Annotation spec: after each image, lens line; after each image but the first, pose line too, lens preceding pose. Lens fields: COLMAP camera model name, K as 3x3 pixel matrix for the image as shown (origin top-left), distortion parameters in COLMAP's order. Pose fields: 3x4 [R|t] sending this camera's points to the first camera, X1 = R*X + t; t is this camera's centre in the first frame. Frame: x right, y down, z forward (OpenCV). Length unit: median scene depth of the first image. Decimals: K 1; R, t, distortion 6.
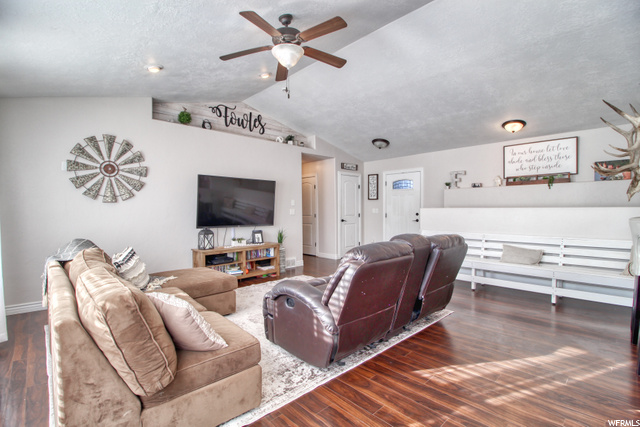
lens RADIAL K [[297.3, 0, 320.3], [0, 297.3, 213.4], [0, 0, 1]] dist [-0.001796, -0.010701]
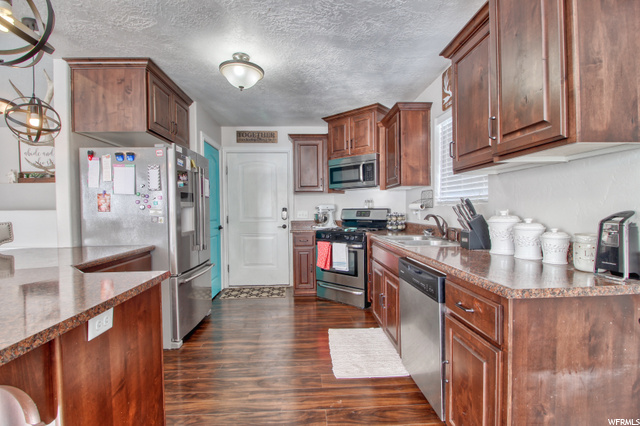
lens RADIAL K [[297.3, 0, 319.9], [0, 297.3, 215.6], [0, 0, 1]] dist [-0.001796, -0.010701]
pose [[0.650339, -0.017745, 0.759437, 0.468711], [0.014928, 0.999833, 0.010579, -0.001860], [-0.759498, 0.004458, 0.650495, -0.107141]]
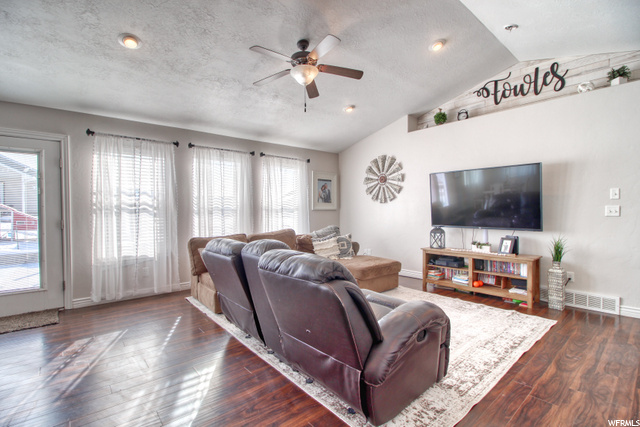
lens RADIAL K [[297.3, 0, 318.0], [0, 297.3, 212.4], [0, 0, 1]] dist [-0.001796, -0.010701]
pose [[-0.062420, 0.015784, -0.997925, 0.569323], [-0.001079, 0.999873, 0.015882, -0.012085], [0.998049, 0.002068, -0.062395, 0.610339]]
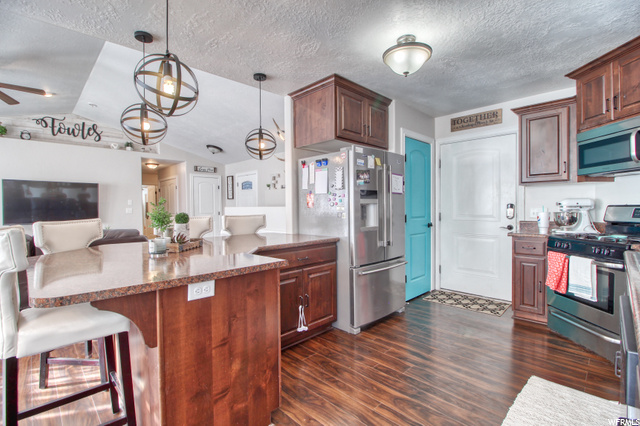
lens RADIAL K [[297.3, 0, 322.5], [0, 297.3, 213.4], [0, 0, 1]] dist [-0.001796, -0.010701]
pose [[0.999723, -0.003054, 0.023331, 0.740258], [0.002850, 0.999957, 0.008770, -0.002668], [-0.023356, -0.008701, 0.999689, -0.163119]]
